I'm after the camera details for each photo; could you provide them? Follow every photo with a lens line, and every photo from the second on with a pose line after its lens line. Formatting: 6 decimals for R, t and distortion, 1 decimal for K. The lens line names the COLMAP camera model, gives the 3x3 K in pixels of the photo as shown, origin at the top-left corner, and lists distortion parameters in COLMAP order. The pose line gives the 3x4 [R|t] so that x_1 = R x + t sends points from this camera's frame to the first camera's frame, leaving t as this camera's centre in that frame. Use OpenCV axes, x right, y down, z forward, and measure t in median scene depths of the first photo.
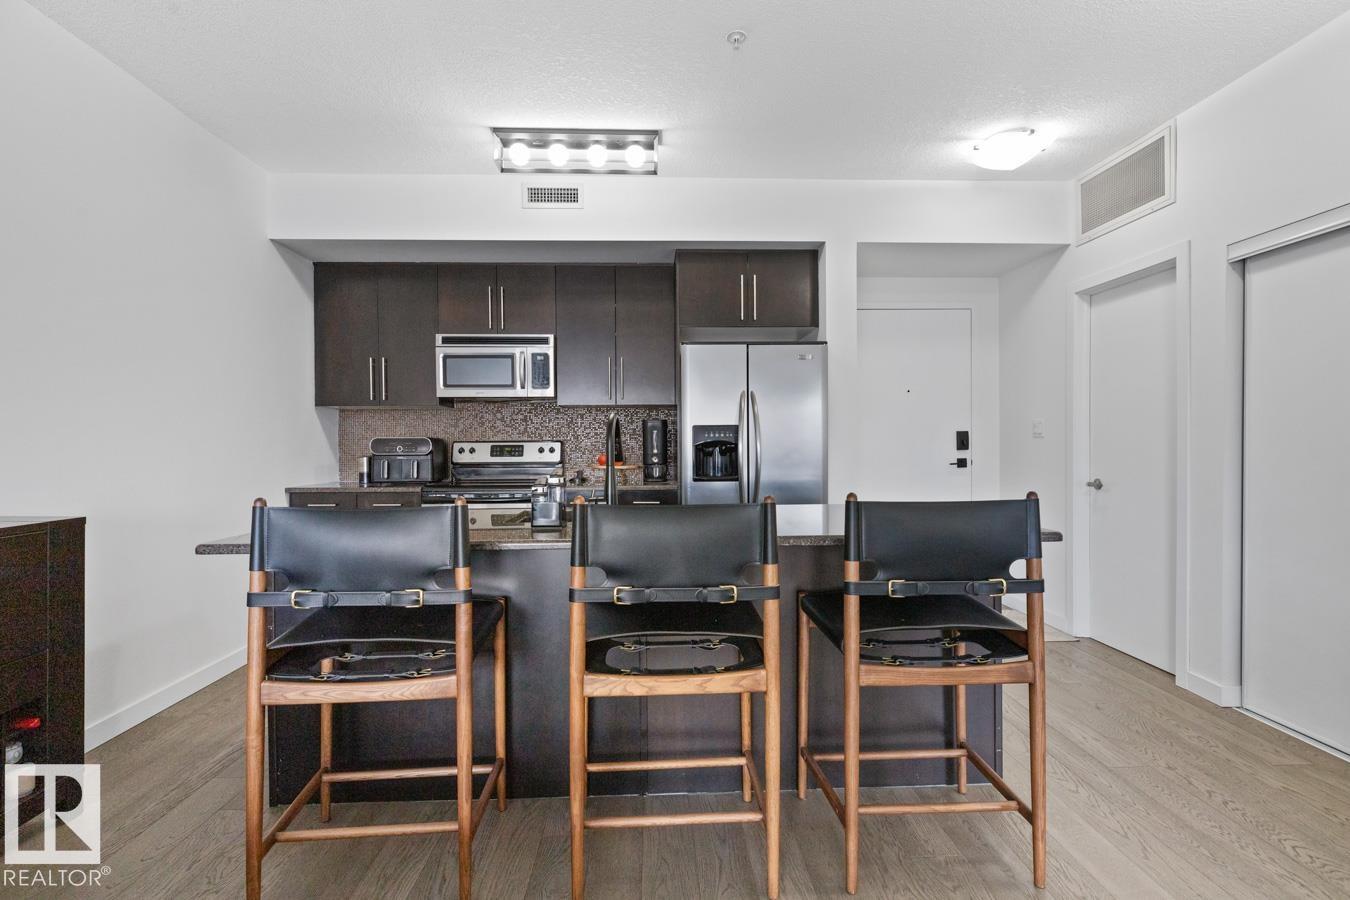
lens RADIAL K [[631.3, 0, 665.0], [0, 631.3, 450.1], [0, 0, 1]] dist [0.004771, 0.001274]
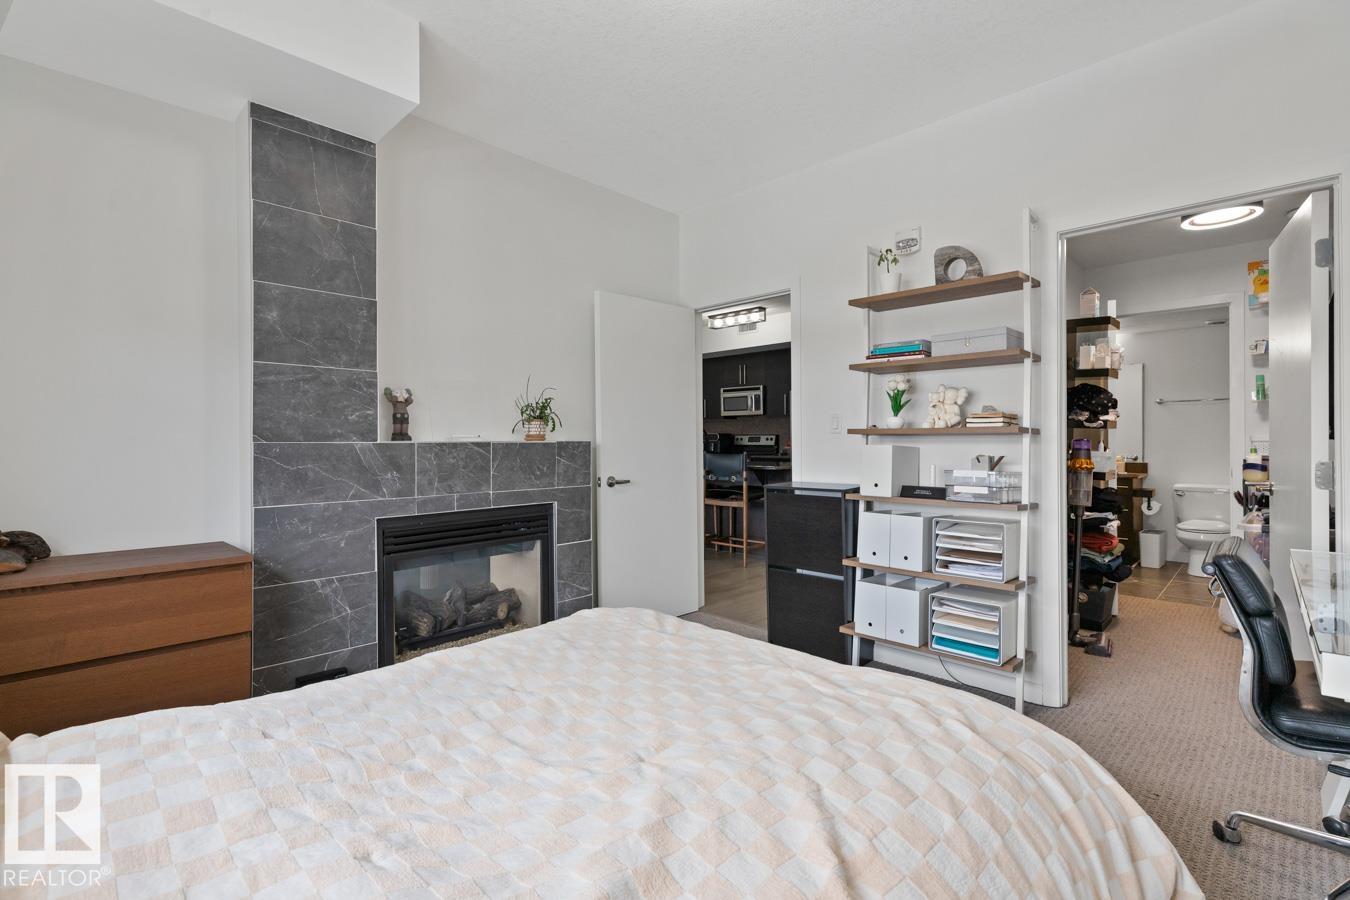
lens RADIAL K [[631.3, 0, 672.9], [0, 631.3, 450.0], [0, 0, 1]] dist [0.004771, 0.001274]
pose [[0.688988, 0.014248, -0.724632, 1.234295], [-0.000832, 0.999822, 0.018868, -0.003914], [0.724772, -0.012397, 0.688877, -0.735704]]
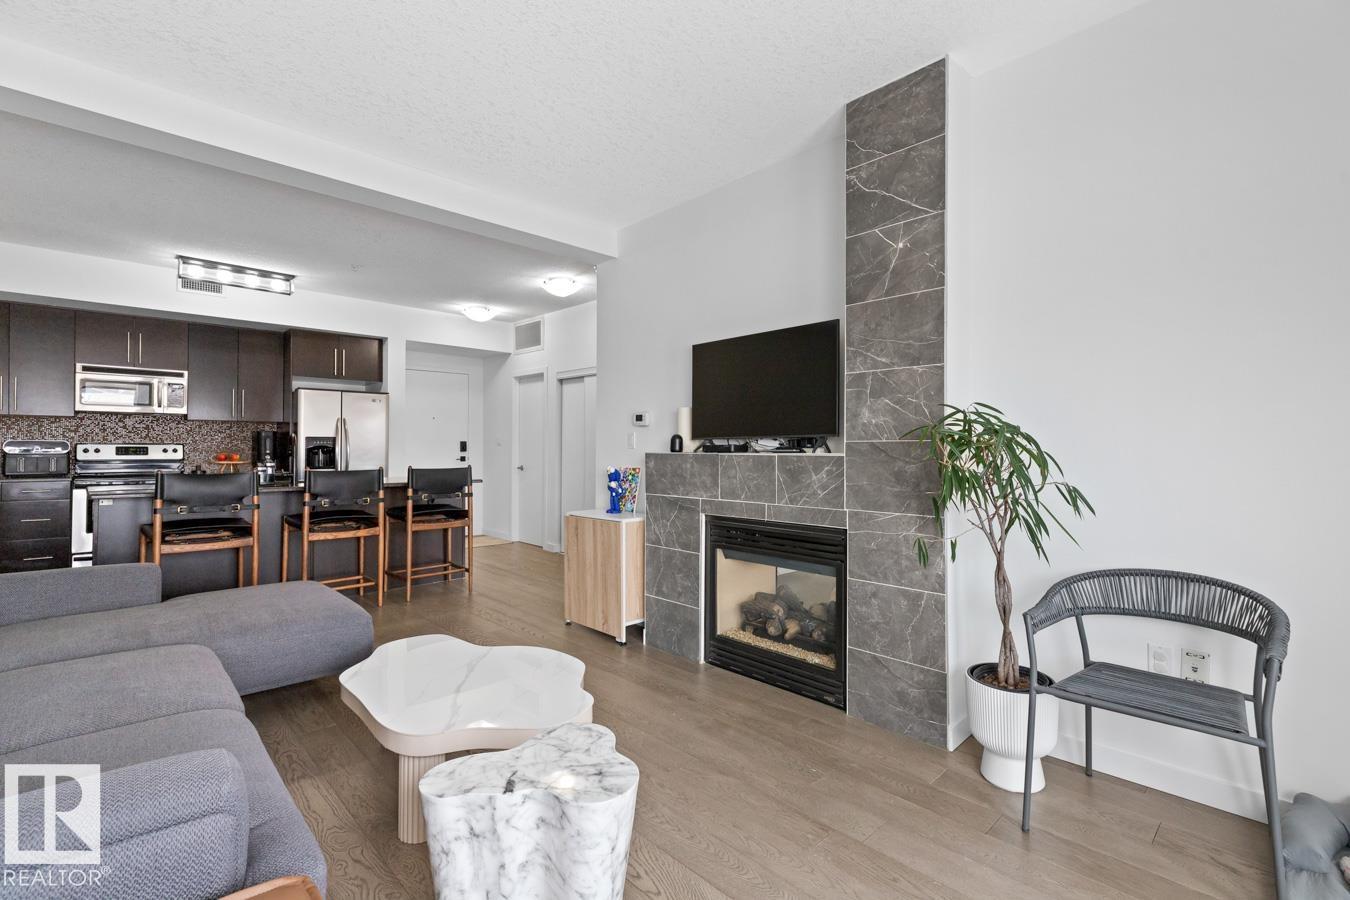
lens RADIAL K [[631.3, 0, 681.9], [0, 631.3, 442.8], [0, 0, 1]] dist [0.004771, 0.001274]
pose [[0.741800, 0.013647, 0.670482, -0.324992], [-0.003264, 0.999855, -0.016739, 0.002886], [-0.670613, 0.010229, 0.741737, -0.891699]]
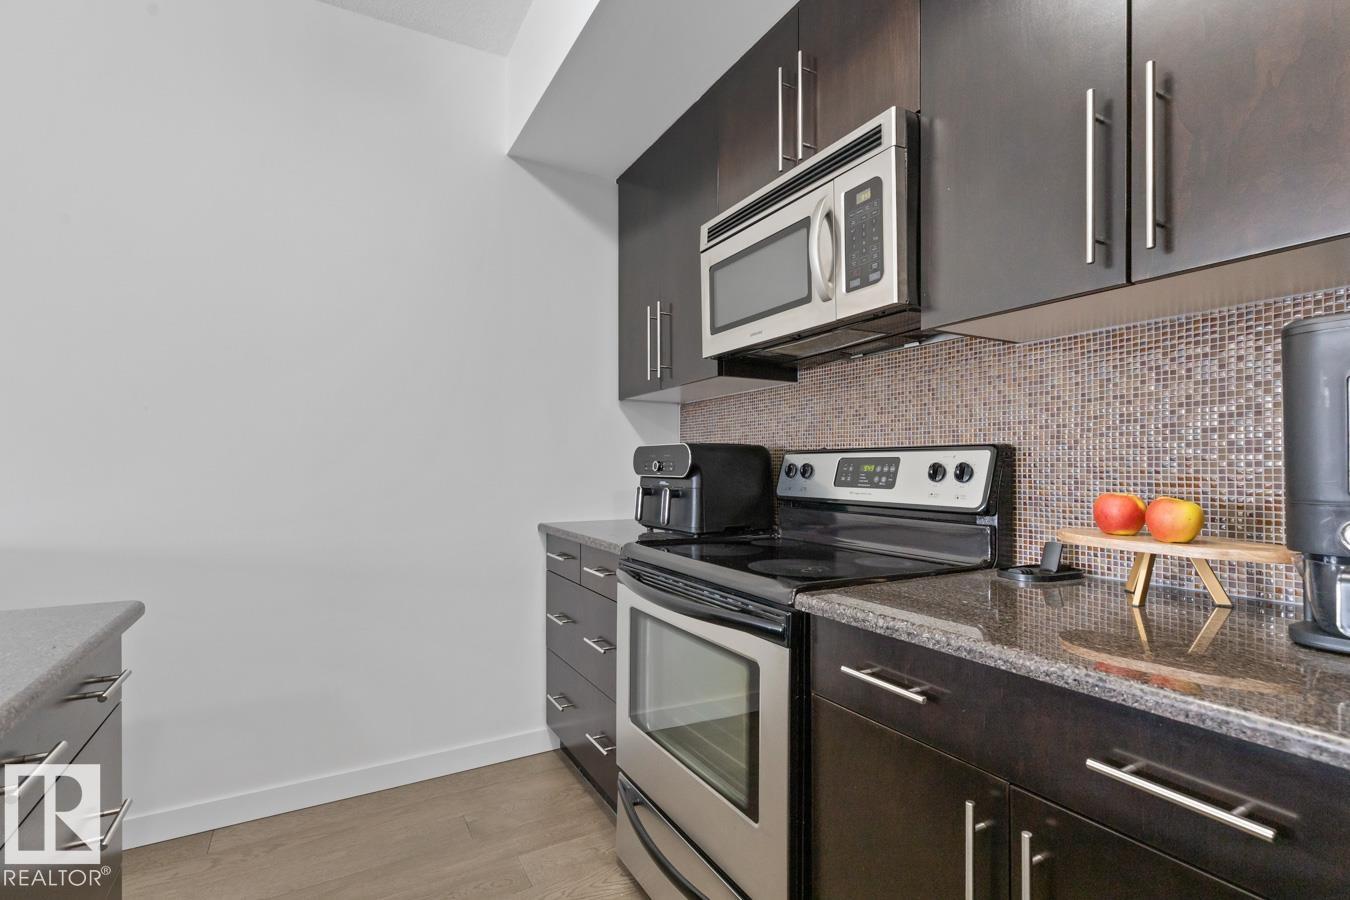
lens RADIAL K [[631.3, 0, 681.8], [0, 631.3, 455.0], [0, 0, 1]] dist [0.004771, 0.001274]
pose [[0.482698, -0.010353, -0.875726, 0.049913], [-0.005982, 0.999868, -0.015117, -0.003997], [0.875766, 0.012536, 0.482572, 0.798058]]
